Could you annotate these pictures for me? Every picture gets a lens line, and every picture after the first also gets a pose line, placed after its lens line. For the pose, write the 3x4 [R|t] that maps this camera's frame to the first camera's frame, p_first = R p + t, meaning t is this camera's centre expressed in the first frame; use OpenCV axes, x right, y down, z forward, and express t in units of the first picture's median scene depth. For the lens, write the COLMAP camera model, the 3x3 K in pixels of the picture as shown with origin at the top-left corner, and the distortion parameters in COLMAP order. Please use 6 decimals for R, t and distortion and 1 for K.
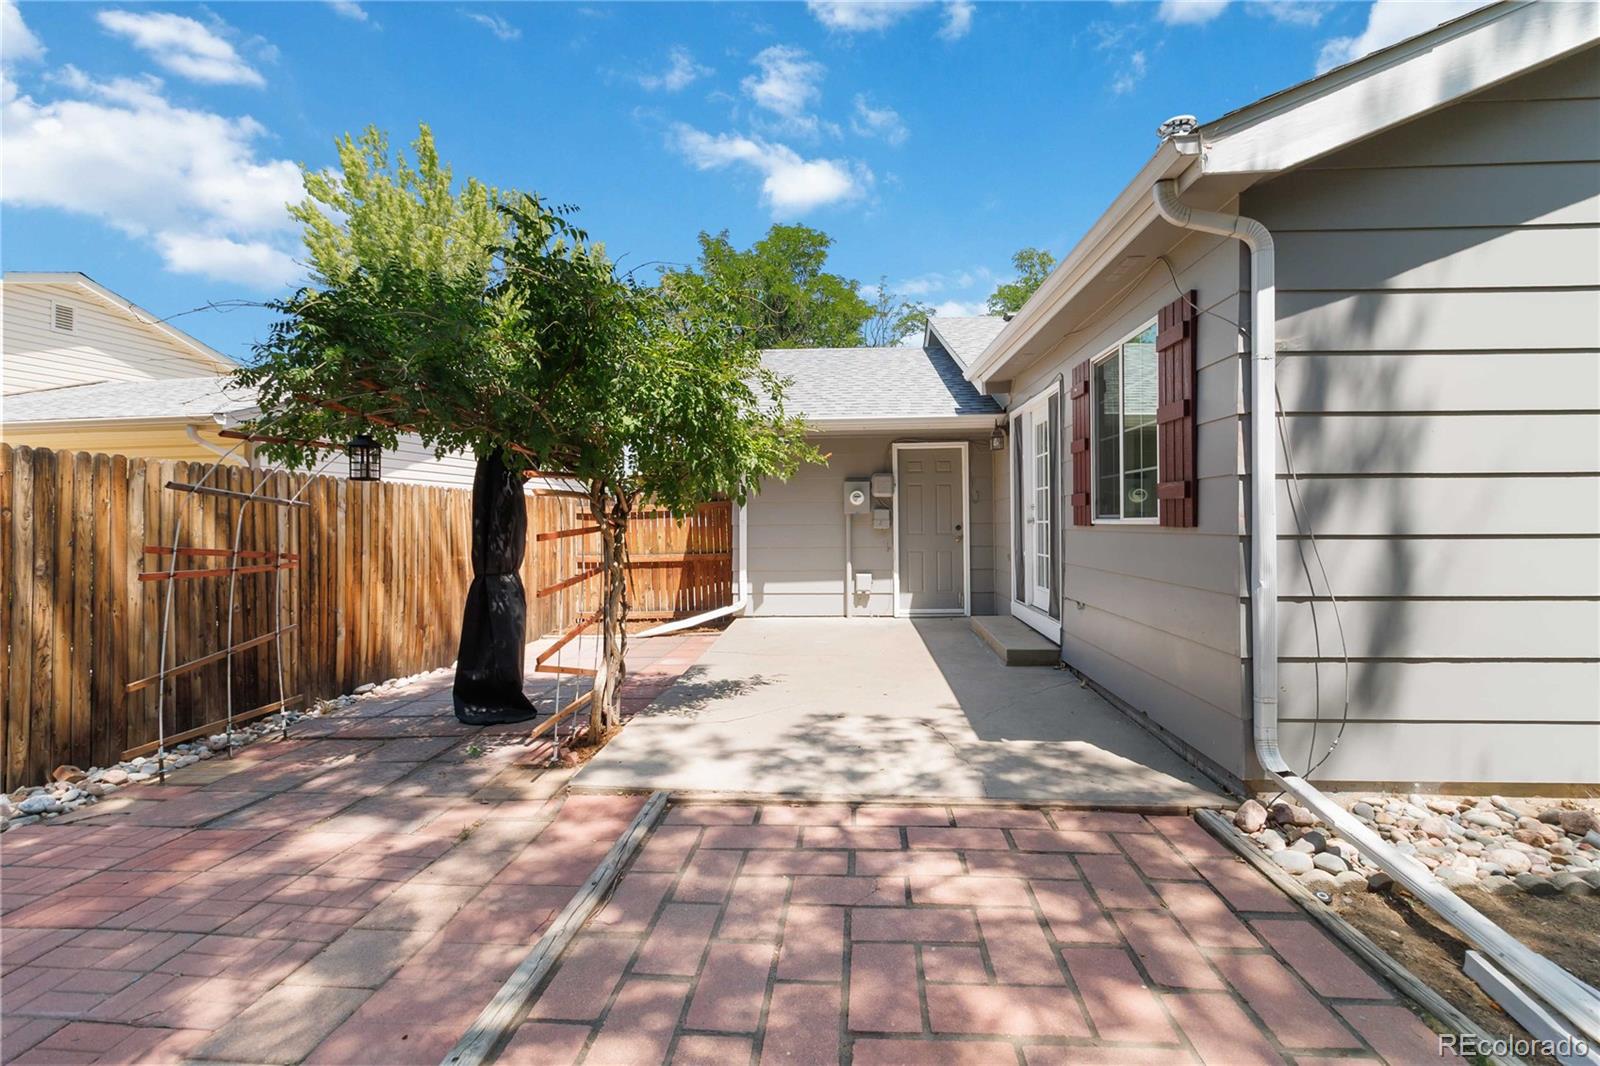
lens RADIAL K [[734.9, 0, 801.3], [0, 734.9, 520.4], [0, 0, 1]] dist [0.001802, 0.000297]
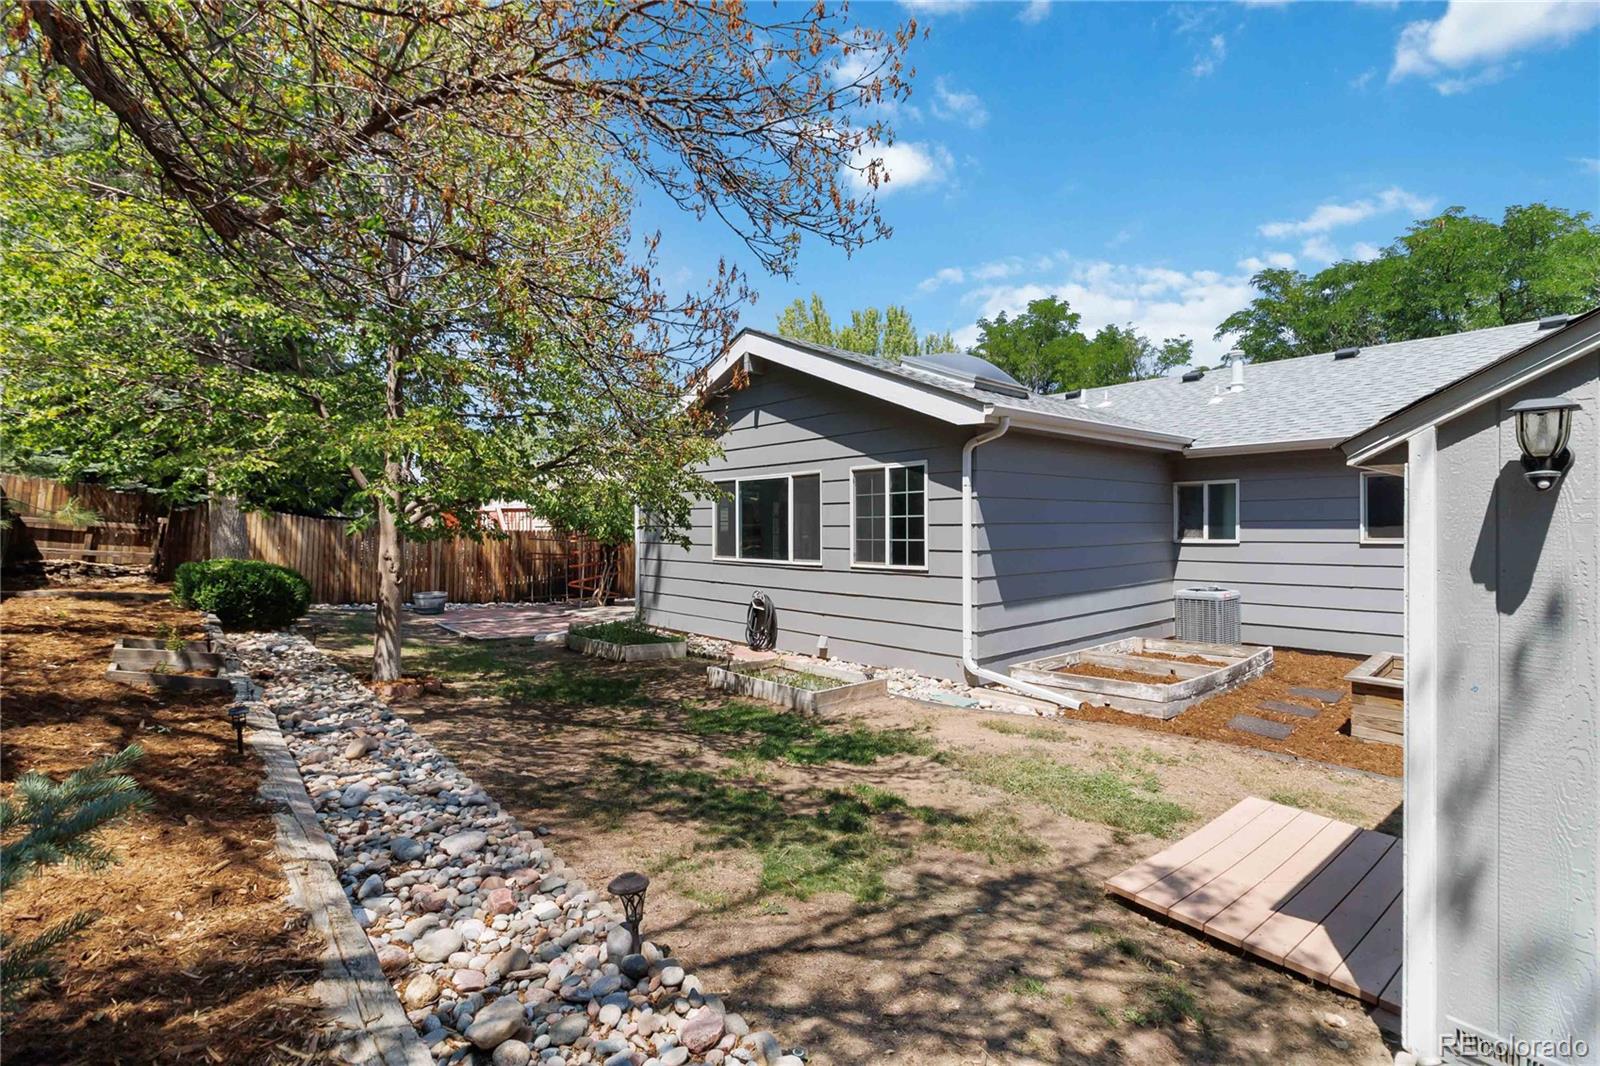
lens RADIAL K [[734.9, 0, 811.5], [0, 734.9, 534.3], [0, 0, 1]] dist [0.001802, 0.000297]
pose [[0.705840, 0.011254, -0.708282, 3.938597], [0.000060, 0.999873, 0.015948, -0.163718], [0.708372, -0.011299, 0.705749, -1.047675]]
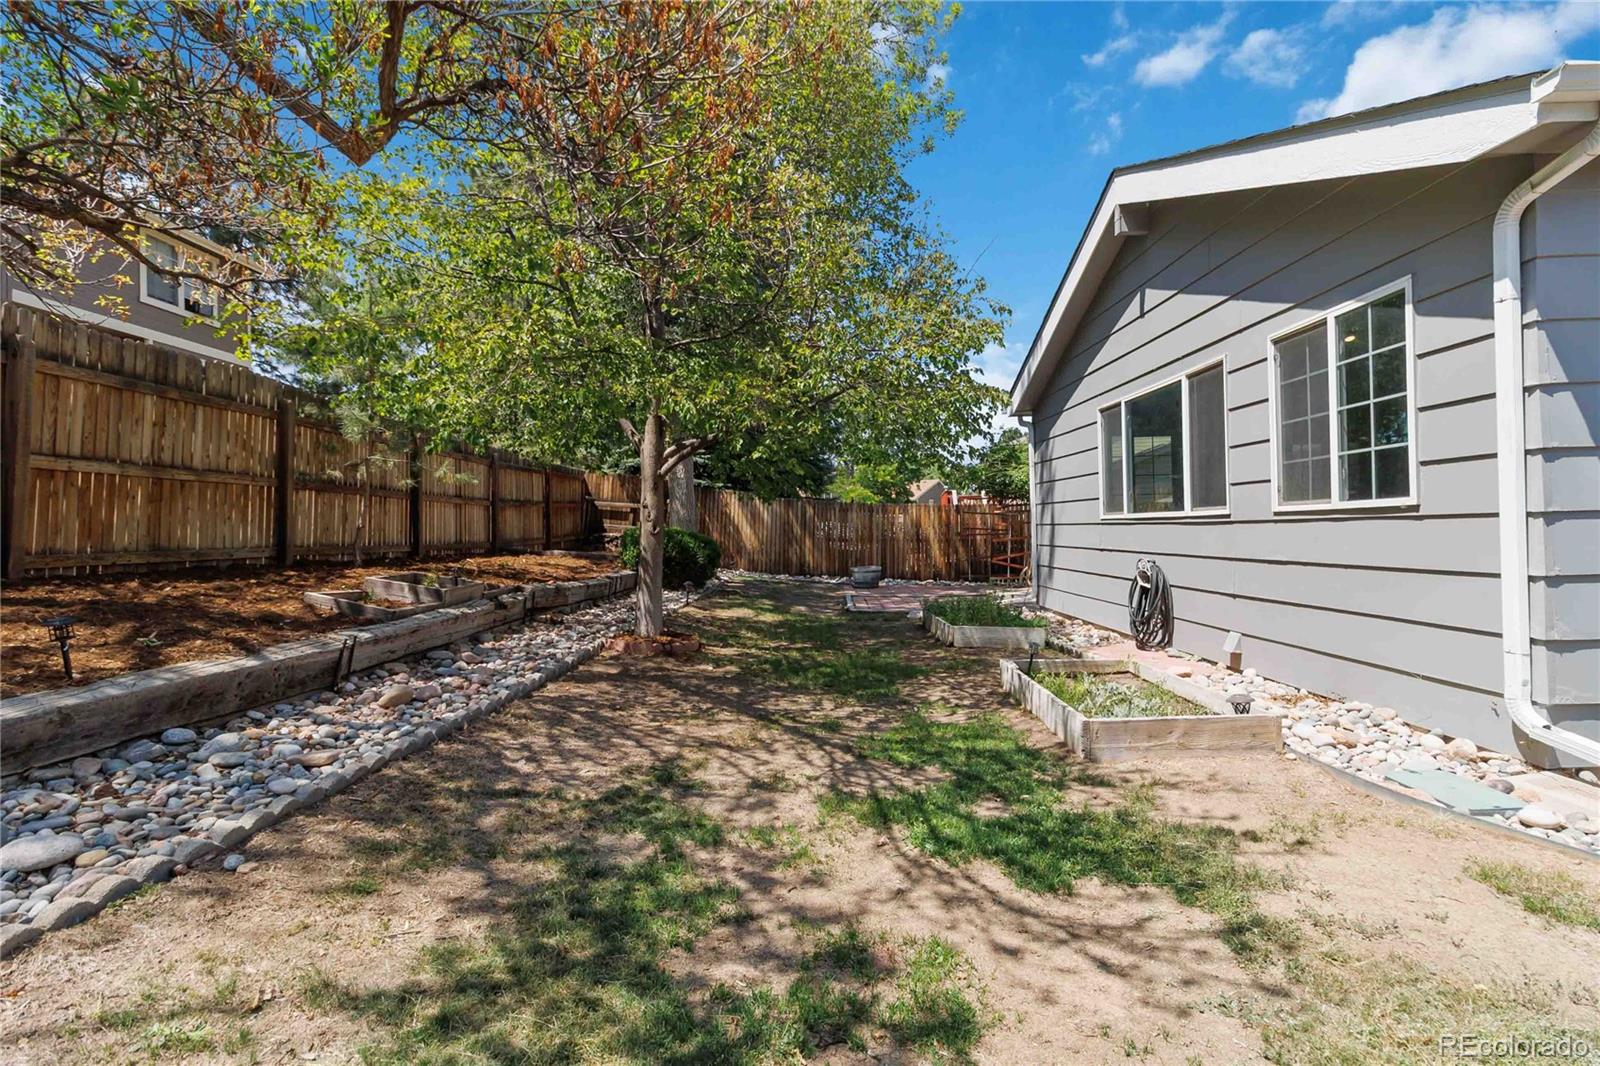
lens RADIAL K [[734.9, 0, 812.8], [0, 734.9, 528.7], [0, 0, 1]] dist [0.001802, 0.000297]
pose [[0.059978, 0.004862, -0.998188, 3.598899], [0.026839, 0.999619, 0.006482, -0.004668], [0.997839, -0.027179, 0.059824, -0.100893]]
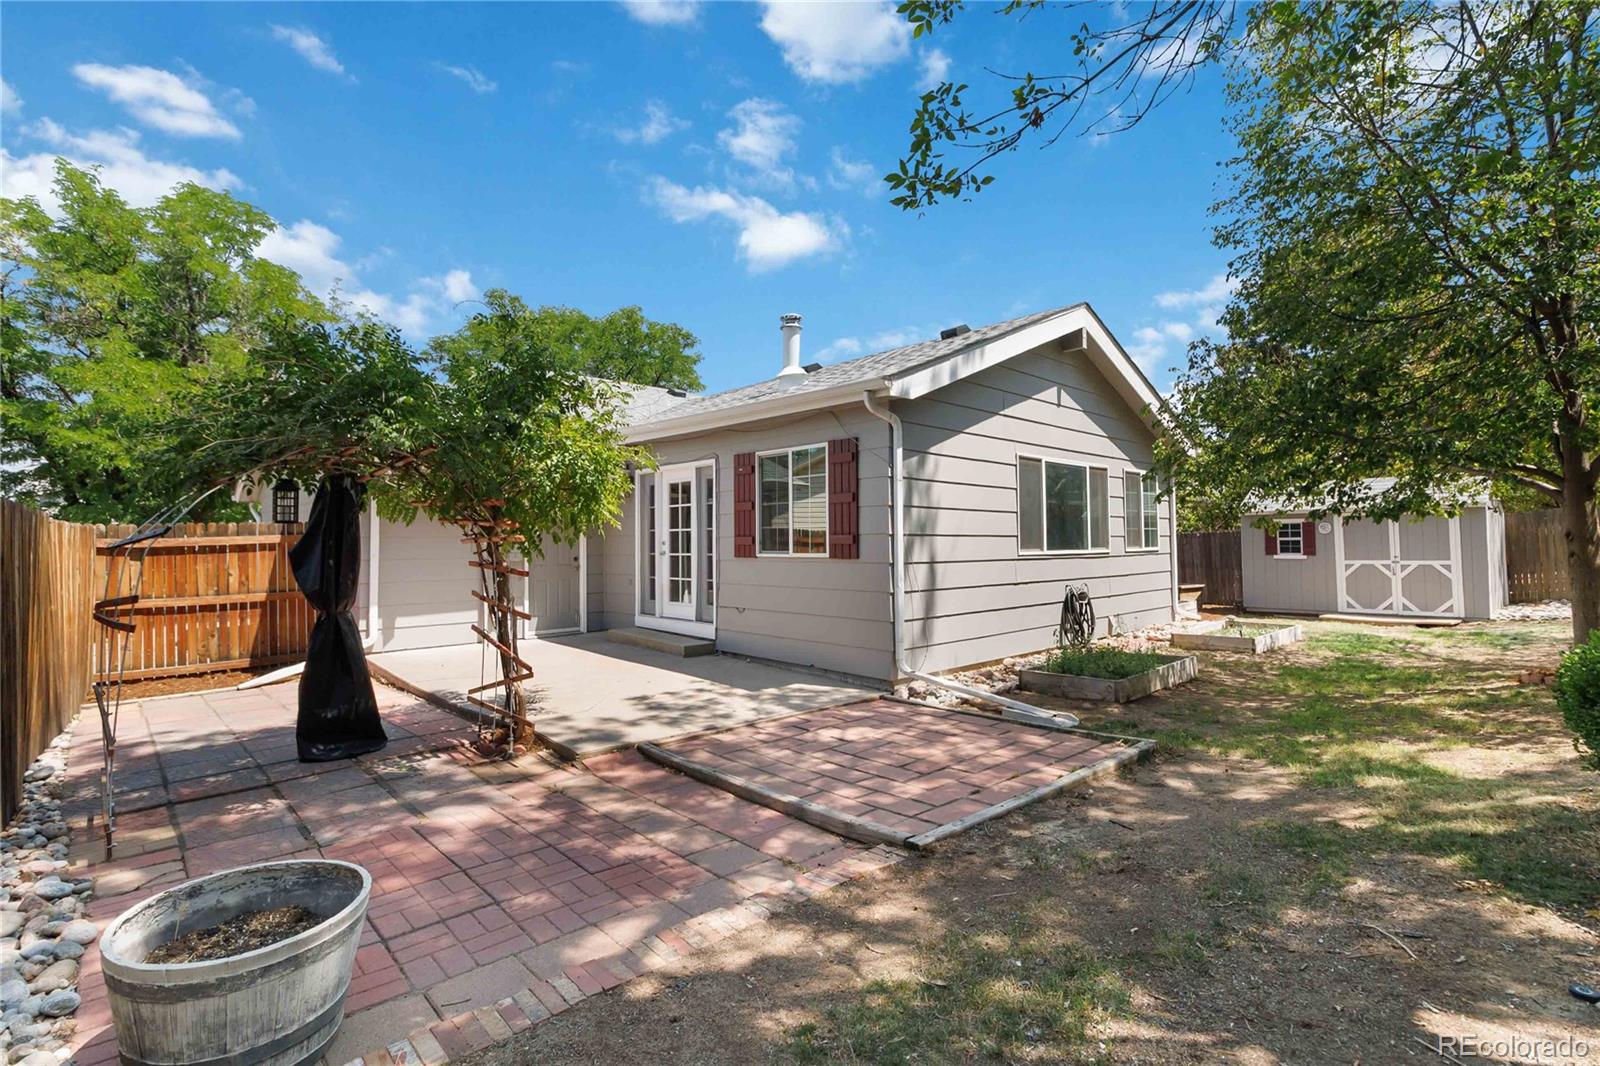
lens RADIAL K [[734.9, 0, 814.9], [0, 734.9, 523.9], [0, 0, 1]] dist [0.001802, 0.000297]
pose [[0.688552, 0.021283, 0.724874, -1.058419], [0.001943, 0.999511, -0.031193, -0.025936], [-0.725184, 0.022887, 0.688174, -0.285282]]
